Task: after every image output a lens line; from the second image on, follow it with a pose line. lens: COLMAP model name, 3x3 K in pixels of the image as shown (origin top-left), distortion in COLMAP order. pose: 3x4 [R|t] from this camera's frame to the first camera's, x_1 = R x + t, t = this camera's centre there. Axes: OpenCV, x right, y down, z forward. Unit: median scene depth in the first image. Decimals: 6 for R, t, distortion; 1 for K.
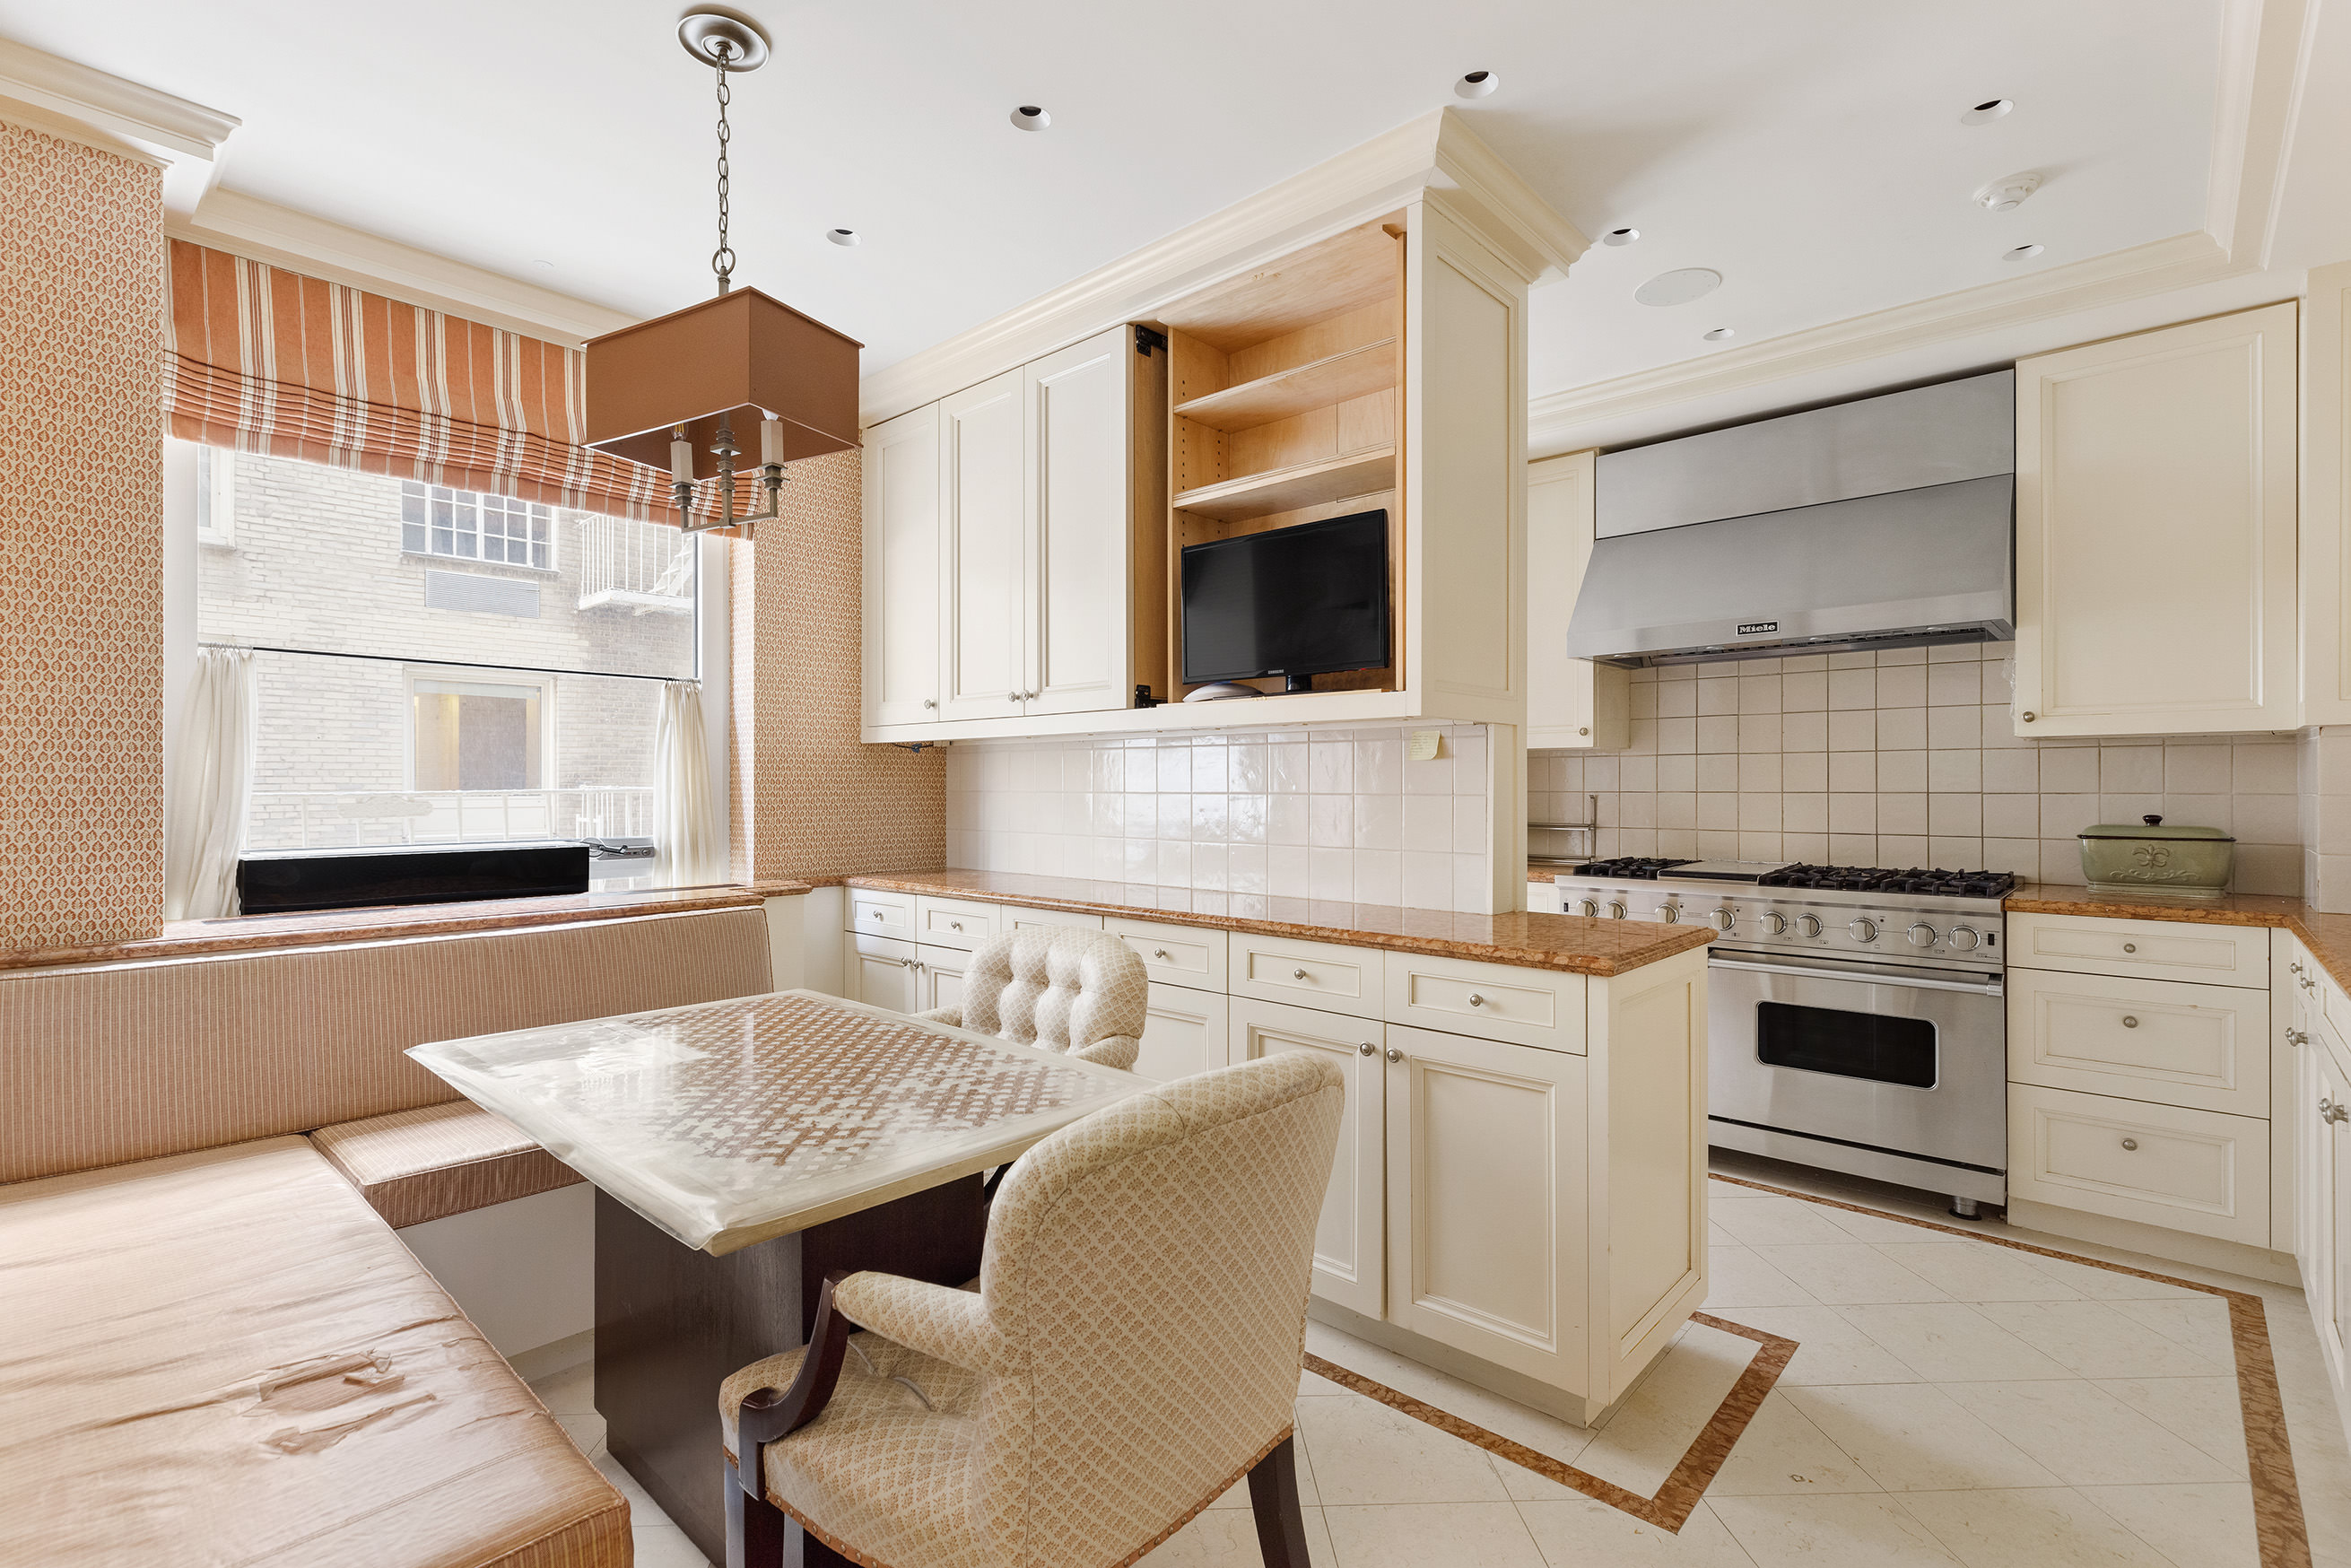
lens RADIAL K [[1072.0, 0, 1174.5], [0, 1072.0, 790.9], [0, 0, 1]] dist [-0.000410, -0.000032]
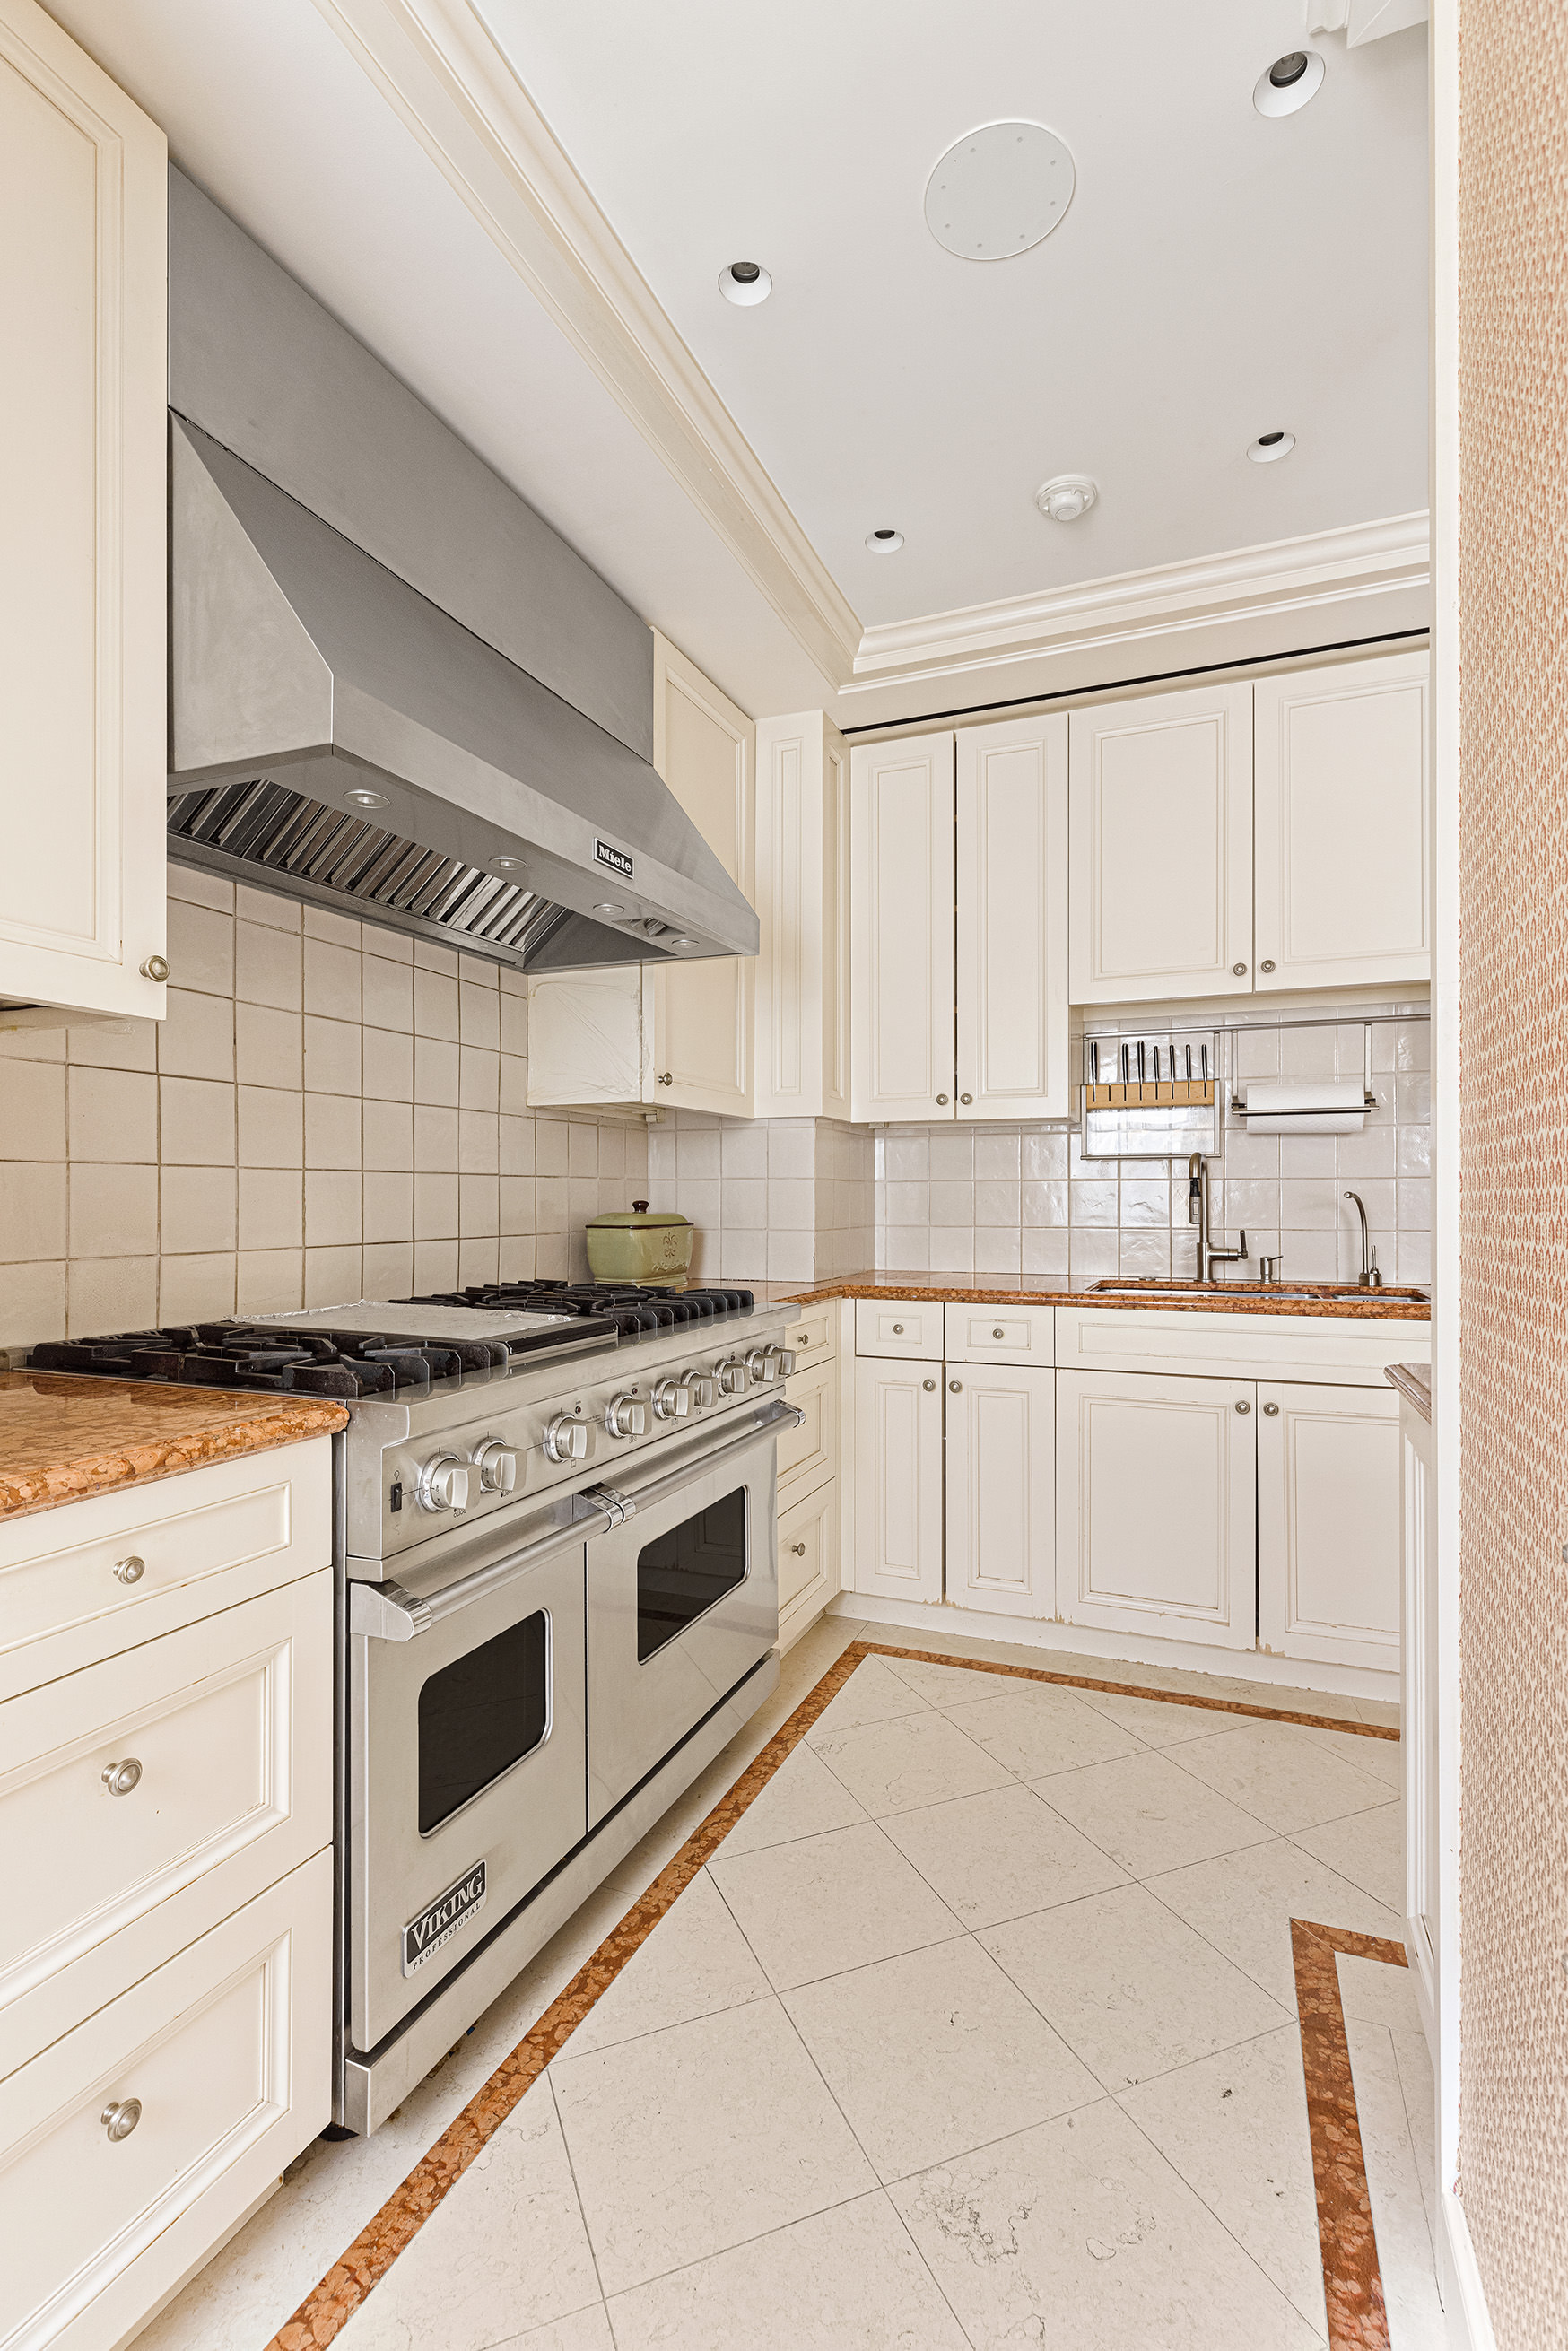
lens RADIAL K [[1072.0, 0, 783.6], [0, 1072.0, 1181.8], [0, 0, 1]] dist [-0.000410, -0.000032]
pose [[-0.341821, 0.015371, 0.939640, 0.013423], [0.006378, 0.999881, -0.014036, 0.022854], [-0.939744, 0.001195, -0.341878, 1.324200]]
